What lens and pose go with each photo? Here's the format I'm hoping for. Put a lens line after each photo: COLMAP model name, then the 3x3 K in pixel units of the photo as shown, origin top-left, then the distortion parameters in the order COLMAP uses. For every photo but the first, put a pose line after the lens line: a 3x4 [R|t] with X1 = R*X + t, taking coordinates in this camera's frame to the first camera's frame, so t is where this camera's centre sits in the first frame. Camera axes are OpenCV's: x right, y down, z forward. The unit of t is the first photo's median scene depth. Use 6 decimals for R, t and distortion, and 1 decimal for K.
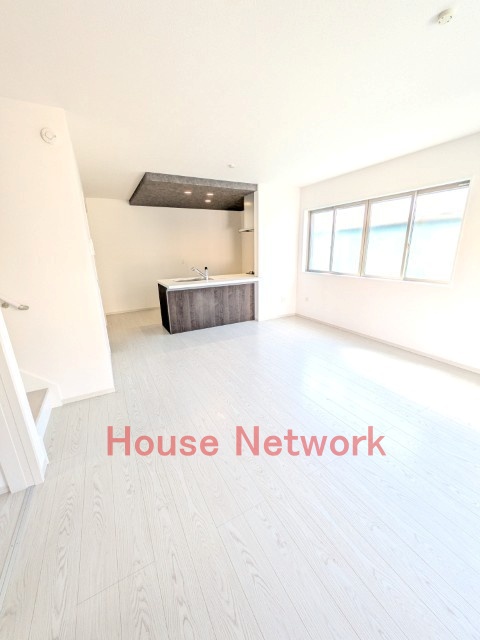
lens RADIAL K [[253.7, 0, 240.0], [0, 253.7, 320.0], [0, 0, 1]] dist [0.000181, 0.000160]
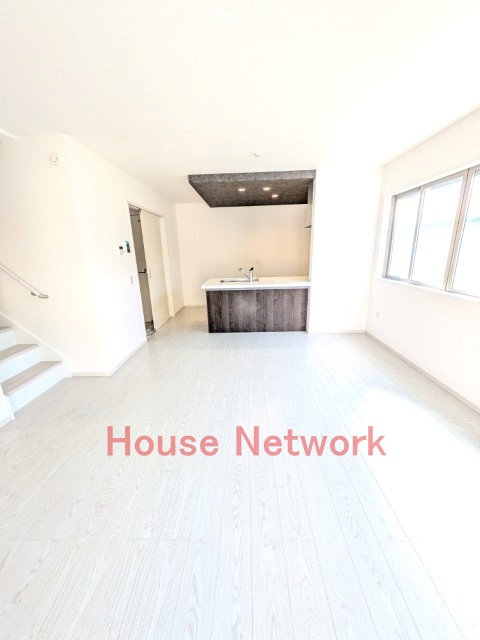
lens RADIAL K [[253.7, 0, 240.0], [0, 253.7, 320.0], [0, 0, 1]] dist [0.000181, 0.000160]
pose [[0.866838, 0.132771, -0.480587, 0.299187], [-0.127330, 0.990880, 0.044083, -0.052048], [0.482057, 0.022980, 0.875838, 0.157656]]
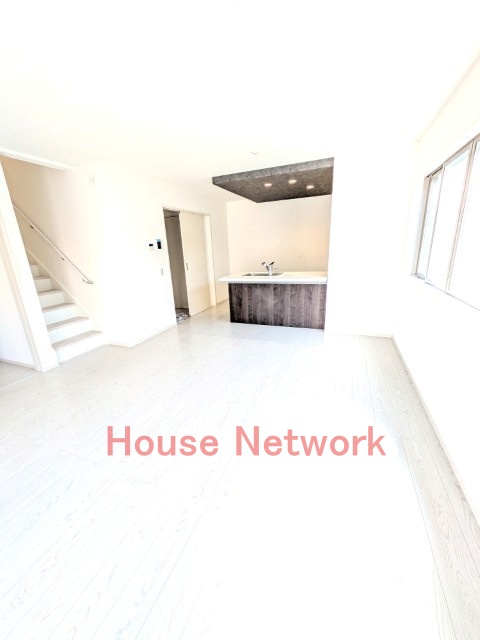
lens RADIAL K [[253.7, 0, 240.0], [0, 253.7, 320.0], [0, 0, 1]] dist [0.000181, 0.000160]
pose [[0.636490, 0.211344, -0.741764, 0.532637], [-0.179166, 0.975932, 0.124324, -0.091250], [0.750186, 0.053768, 0.659037, 0.286363]]
